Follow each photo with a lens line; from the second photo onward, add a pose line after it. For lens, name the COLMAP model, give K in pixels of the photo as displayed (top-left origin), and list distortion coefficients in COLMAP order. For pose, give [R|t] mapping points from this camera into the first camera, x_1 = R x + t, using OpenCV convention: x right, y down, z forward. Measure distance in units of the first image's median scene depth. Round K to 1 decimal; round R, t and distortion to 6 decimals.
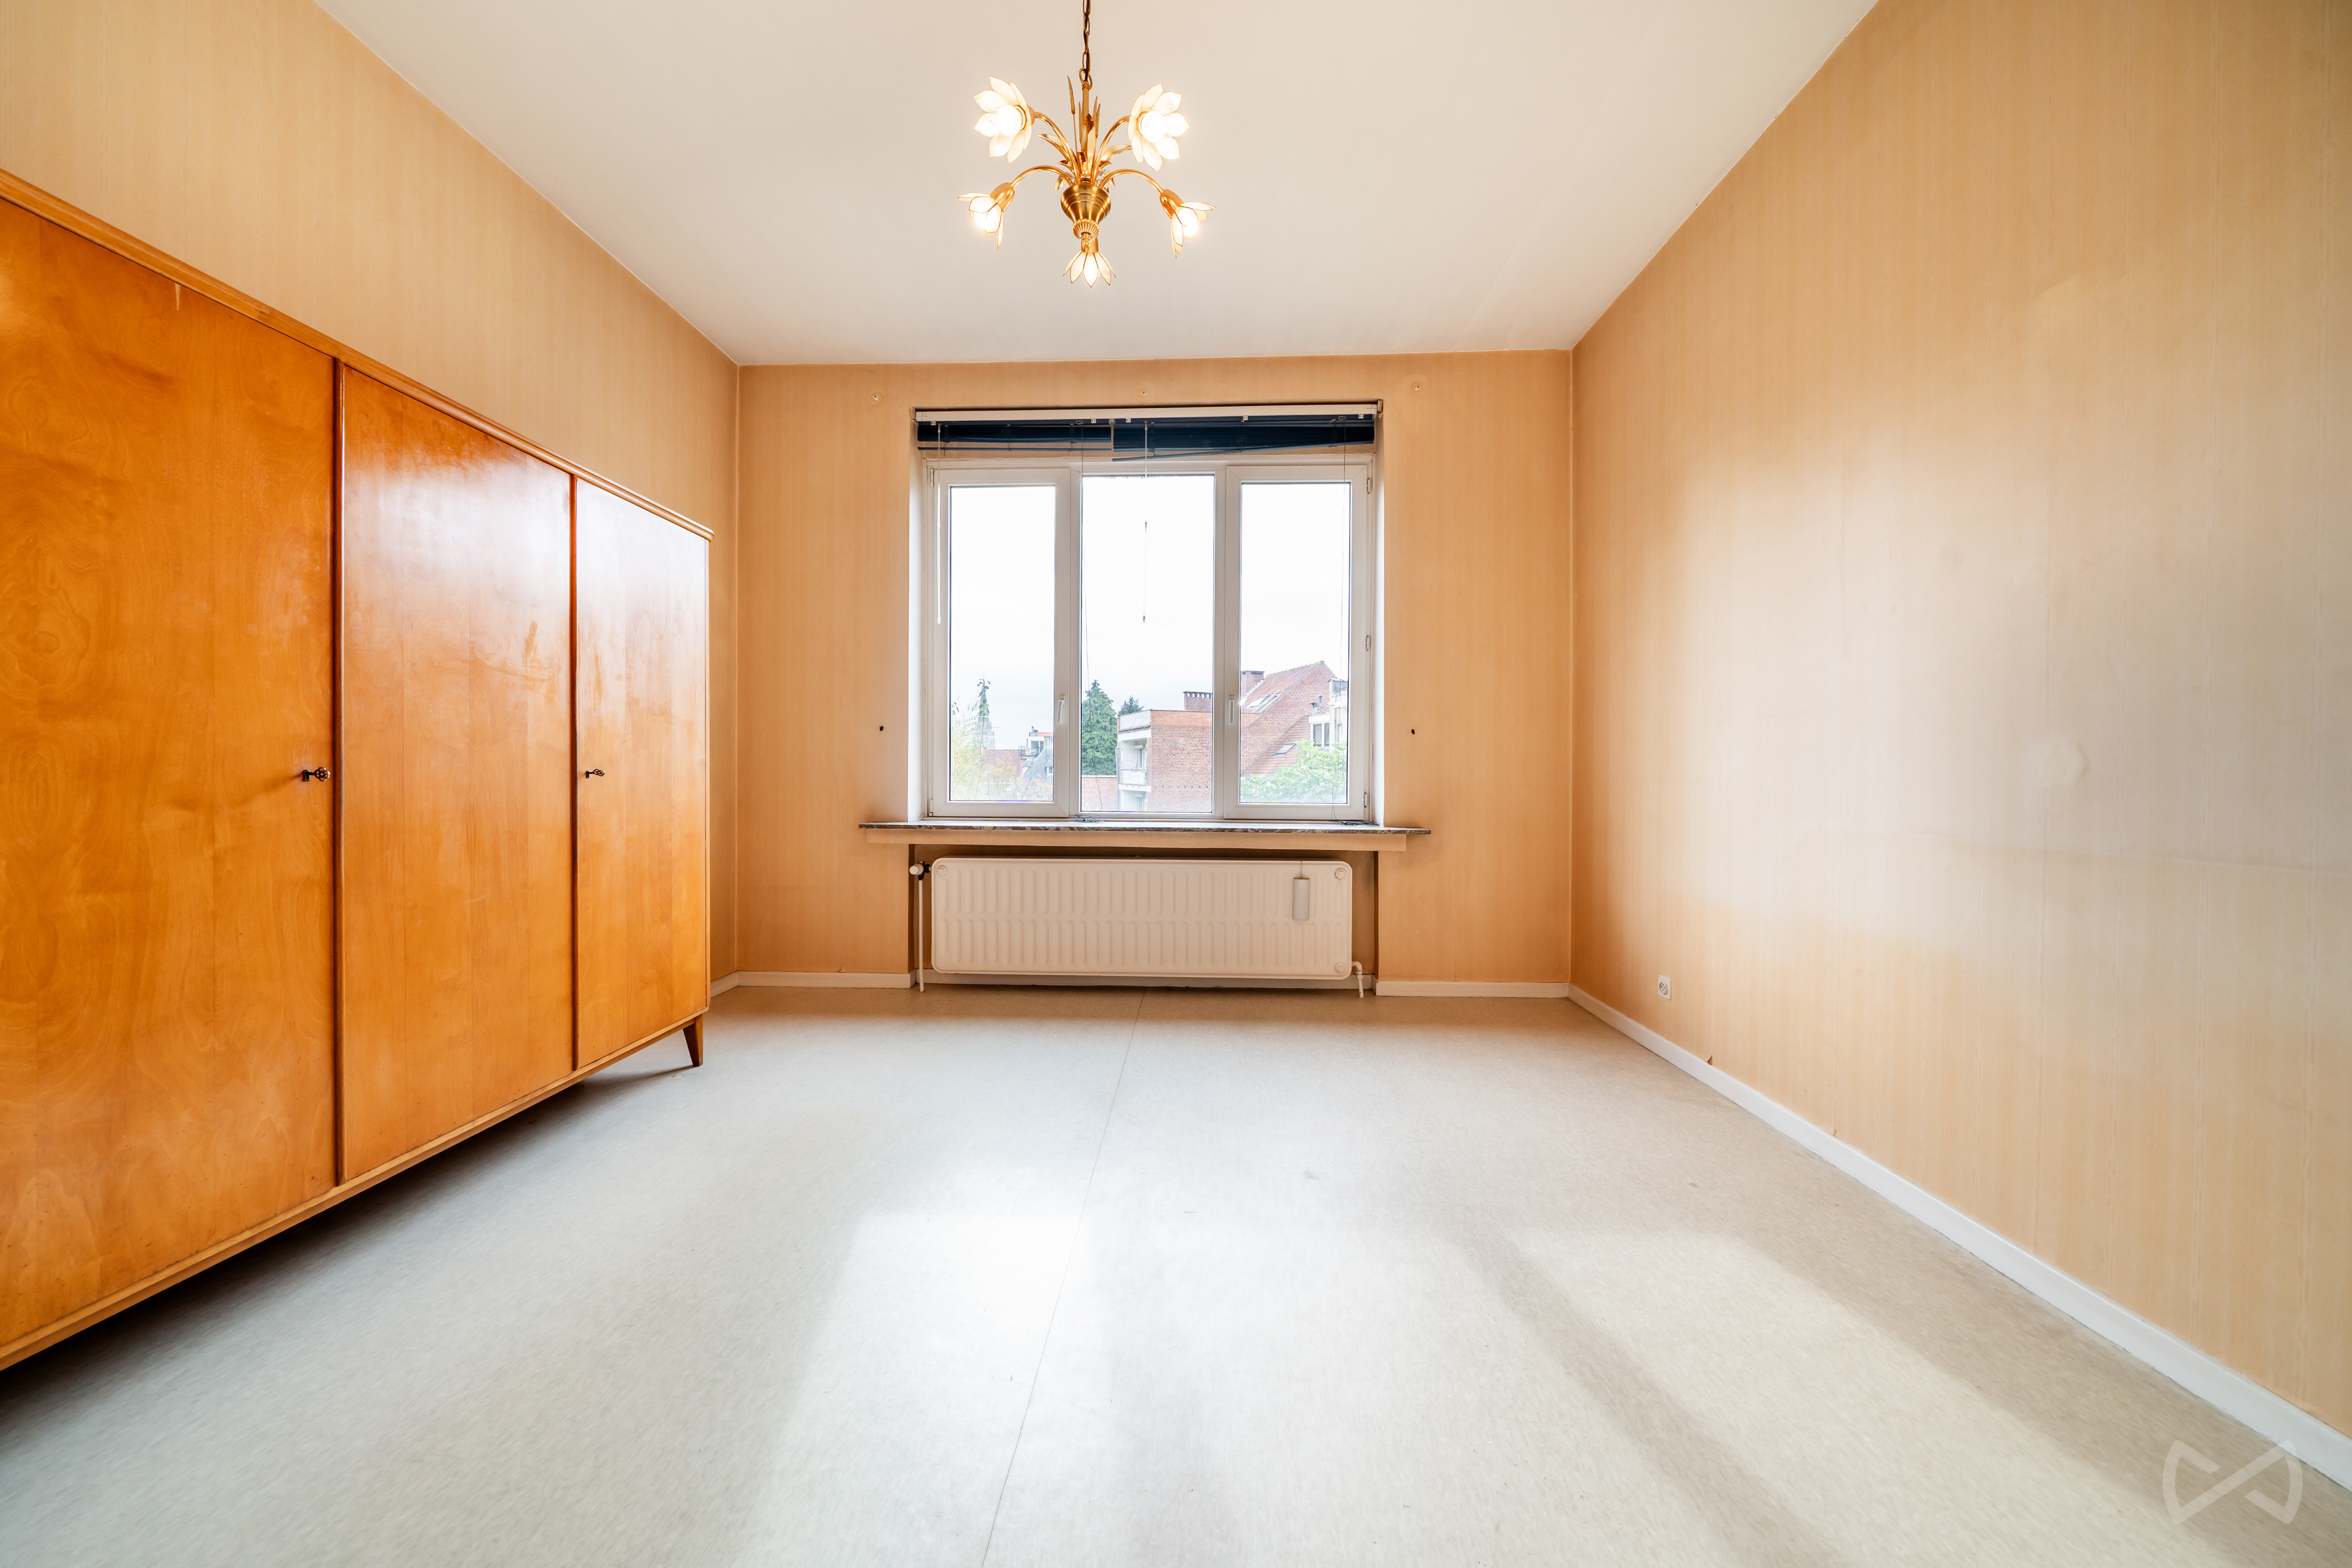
lens RADIAL K [[801.4, 0, 1161.1], [0, 801.4, 781.5], [0, 0, 1]] dist [0.000013, -0.001861]
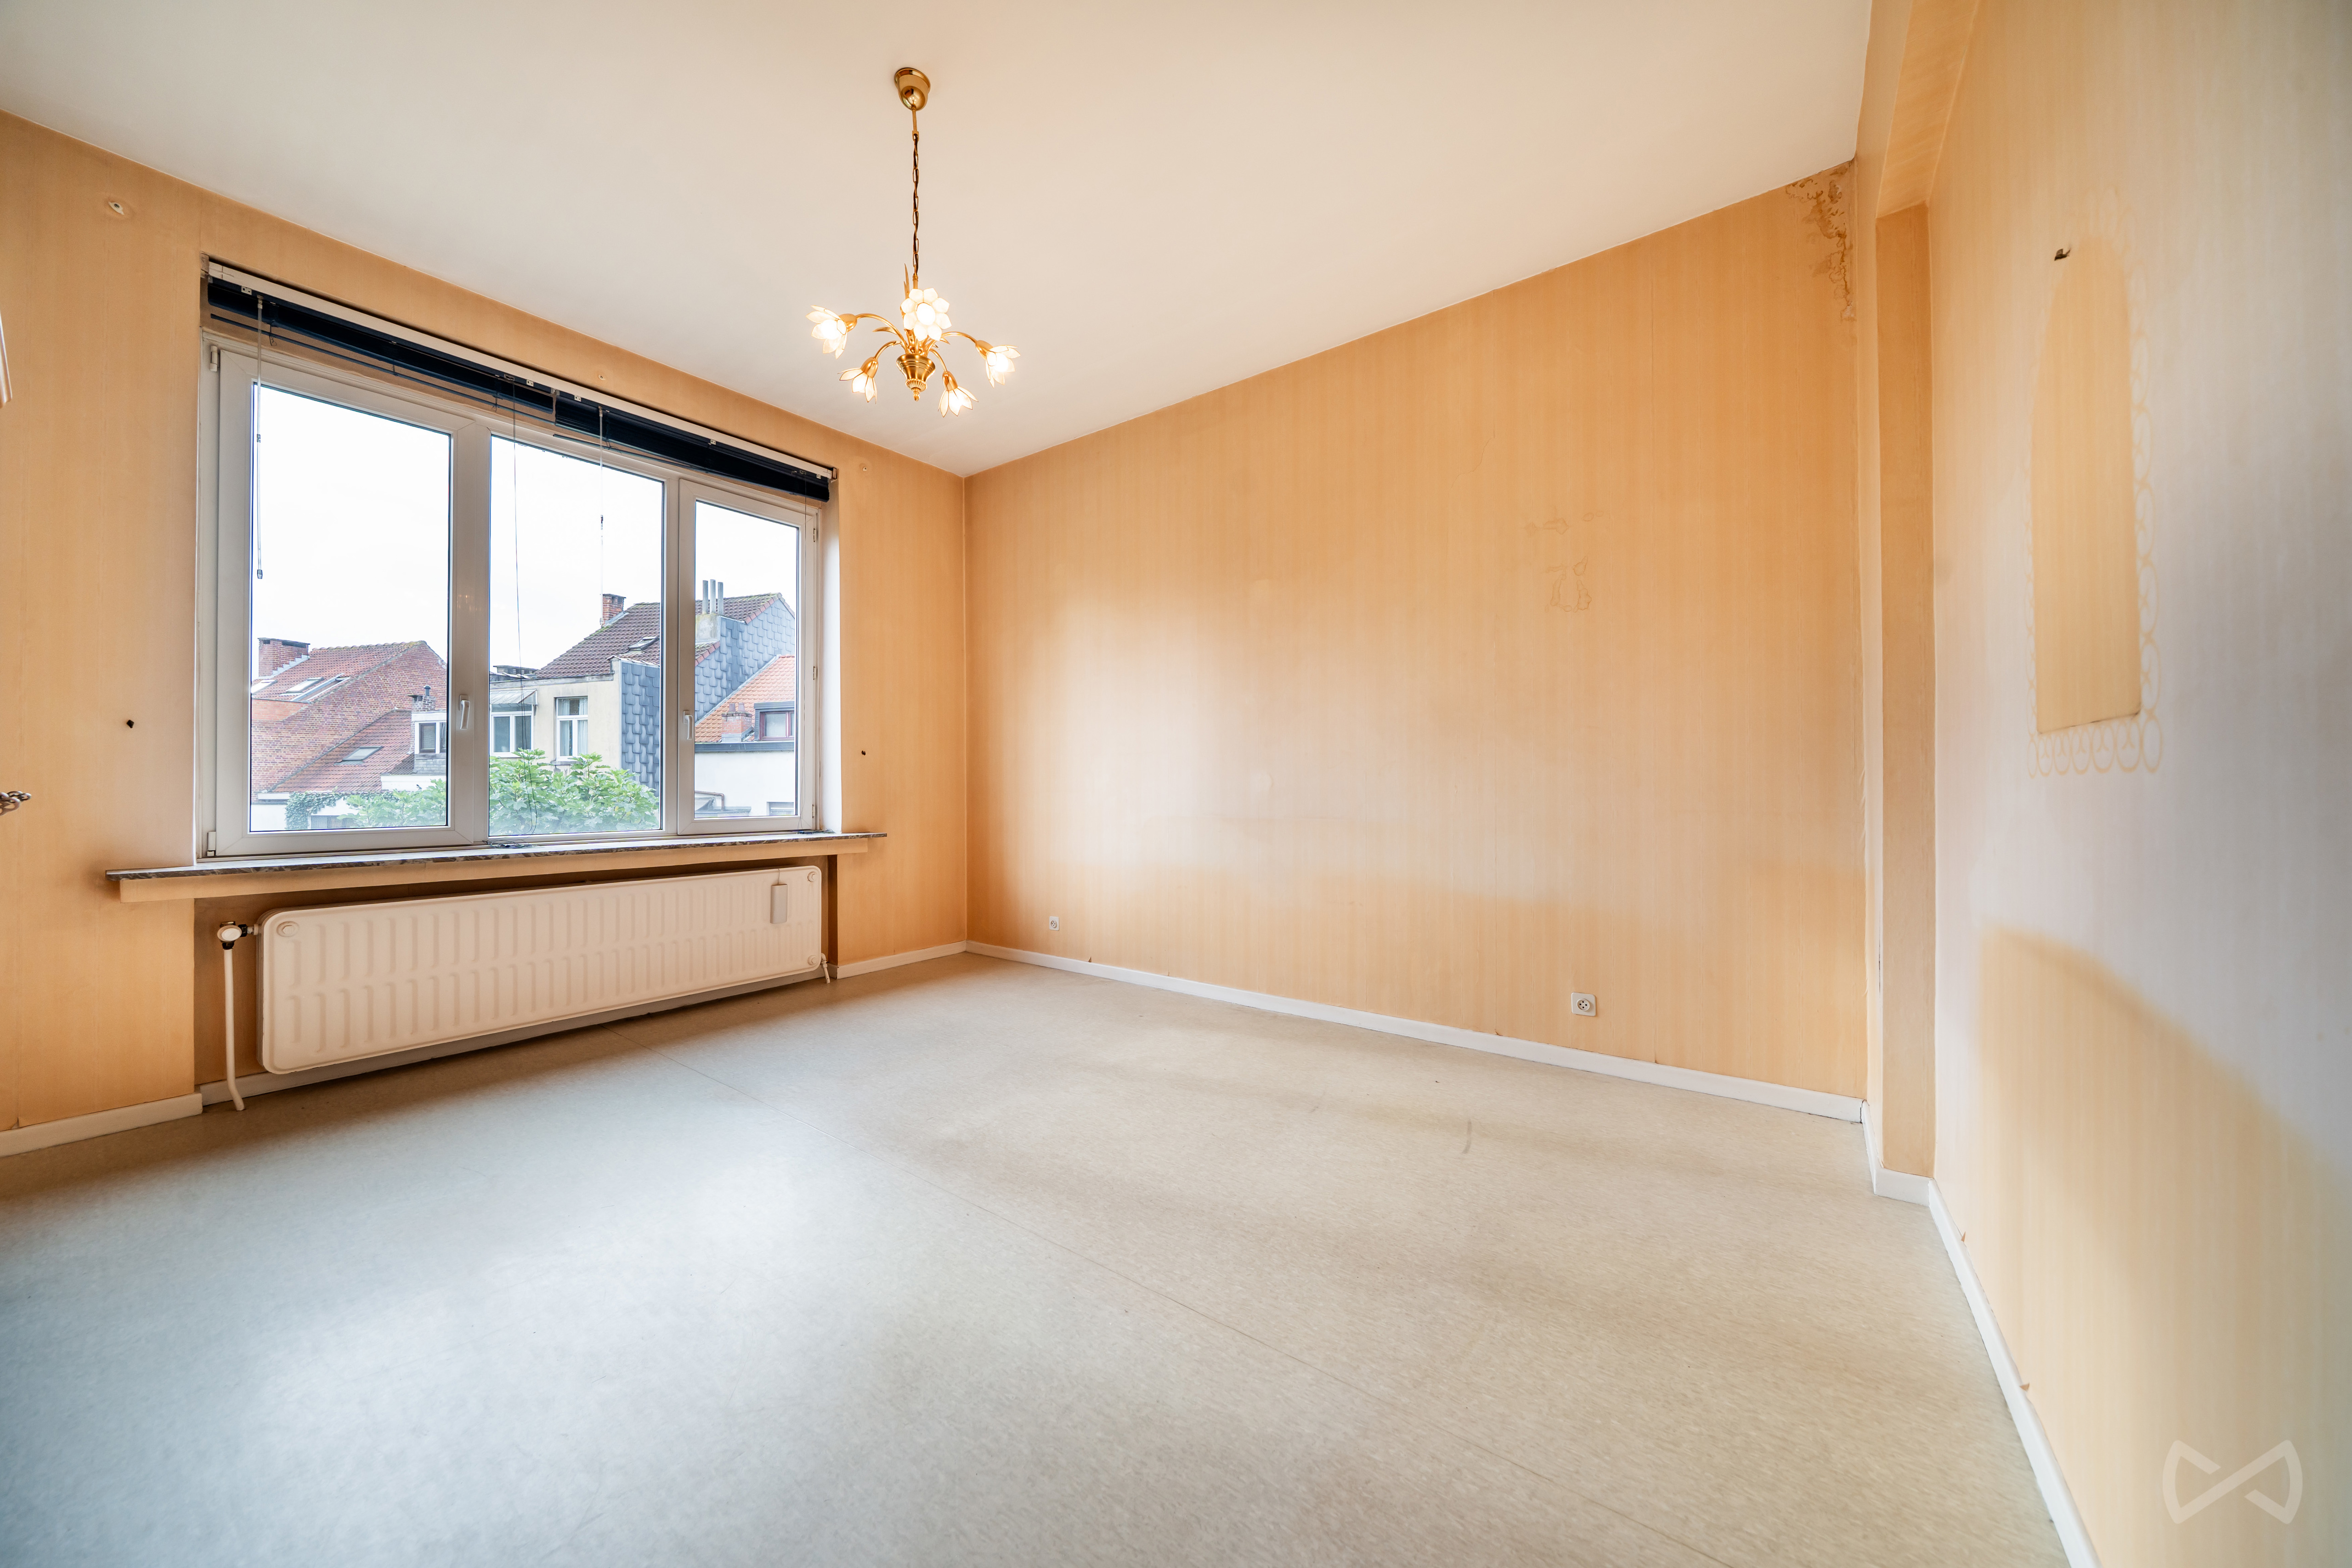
lens RADIAL K [[796.7, 0, 1143.2], [0, 796.7, 781.1], [0, 0, 1]] dist [0.000001, -0.001711]
pose [[0.575880, -0.001394, 0.817533, -0.421368], [0.013730, 0.999874, -0.007967, -0.003961], [-0.817419, 0.015813, 0.575827, -0.030564]]
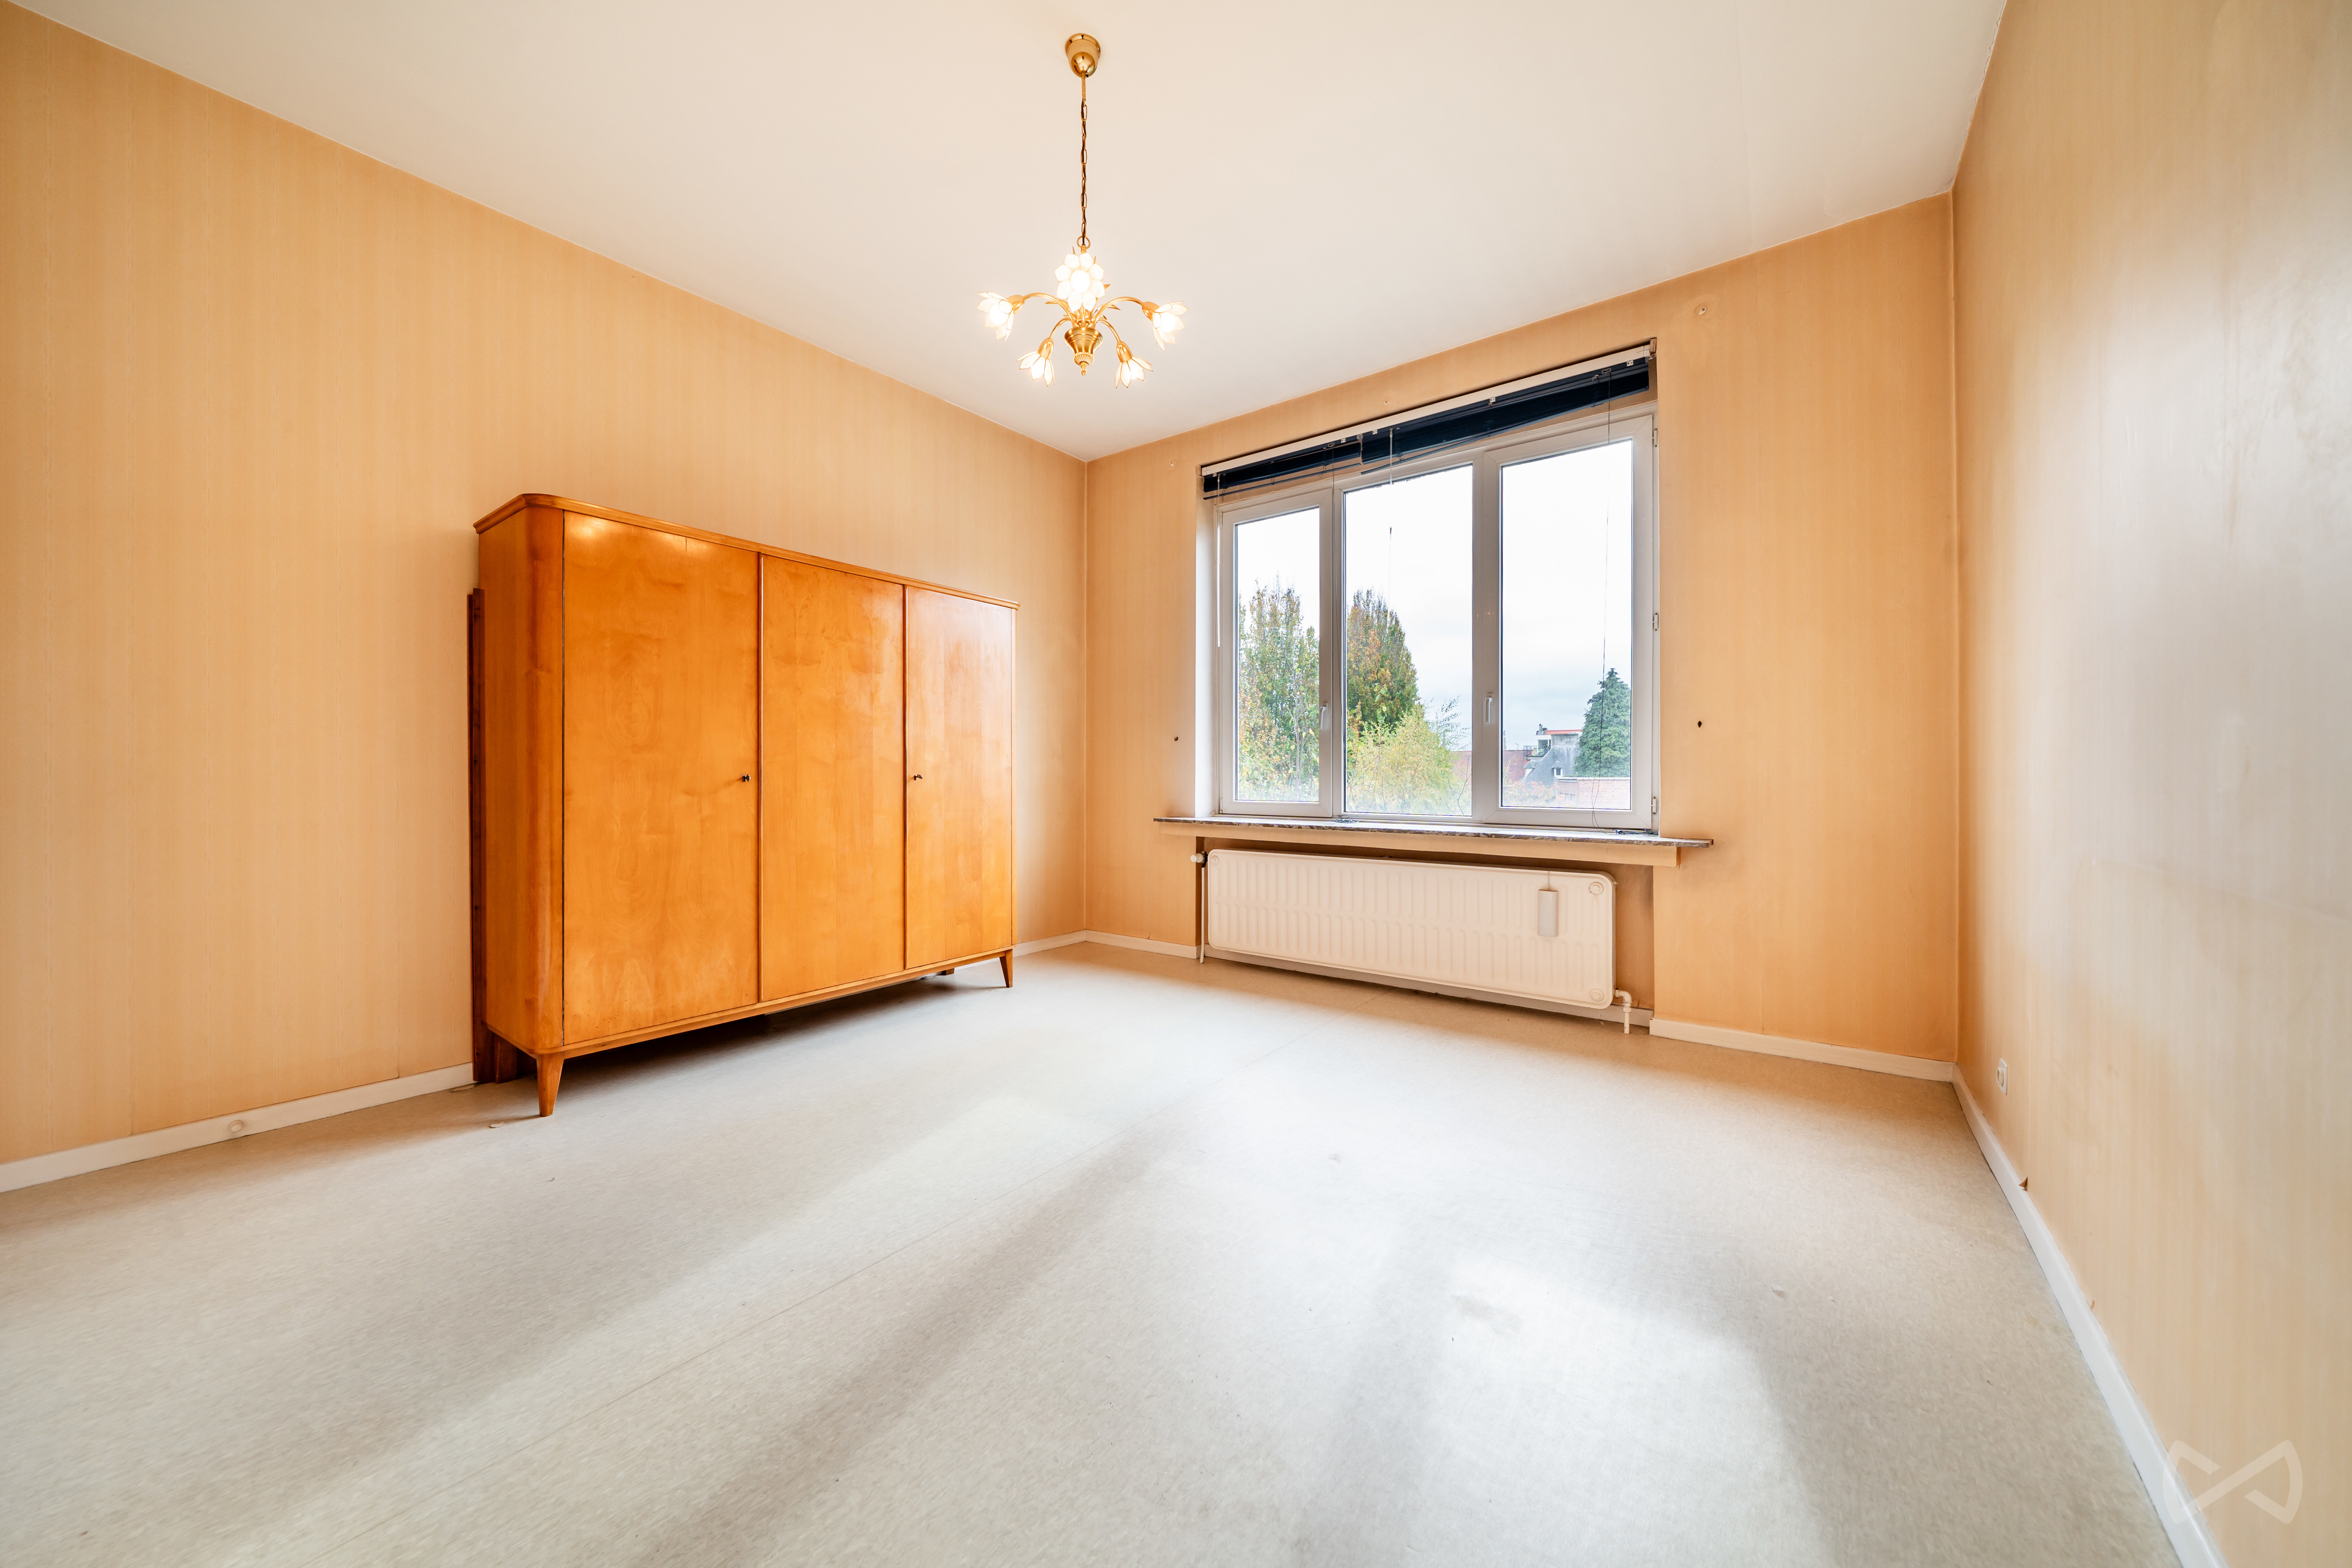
lens RADIAL K [[800.8, 0, 1158.1], [0, 800.8, 778.1], [0, 0, 1]] dist [-0.003627, -0.000144]
pose [[0.824759, -0.001931, -0.565481, 0.320228], [-0.002176, 0.999976, -0.006588, 0.000555], [0.565480, 0.006664, 0.824735, -0.000117]]
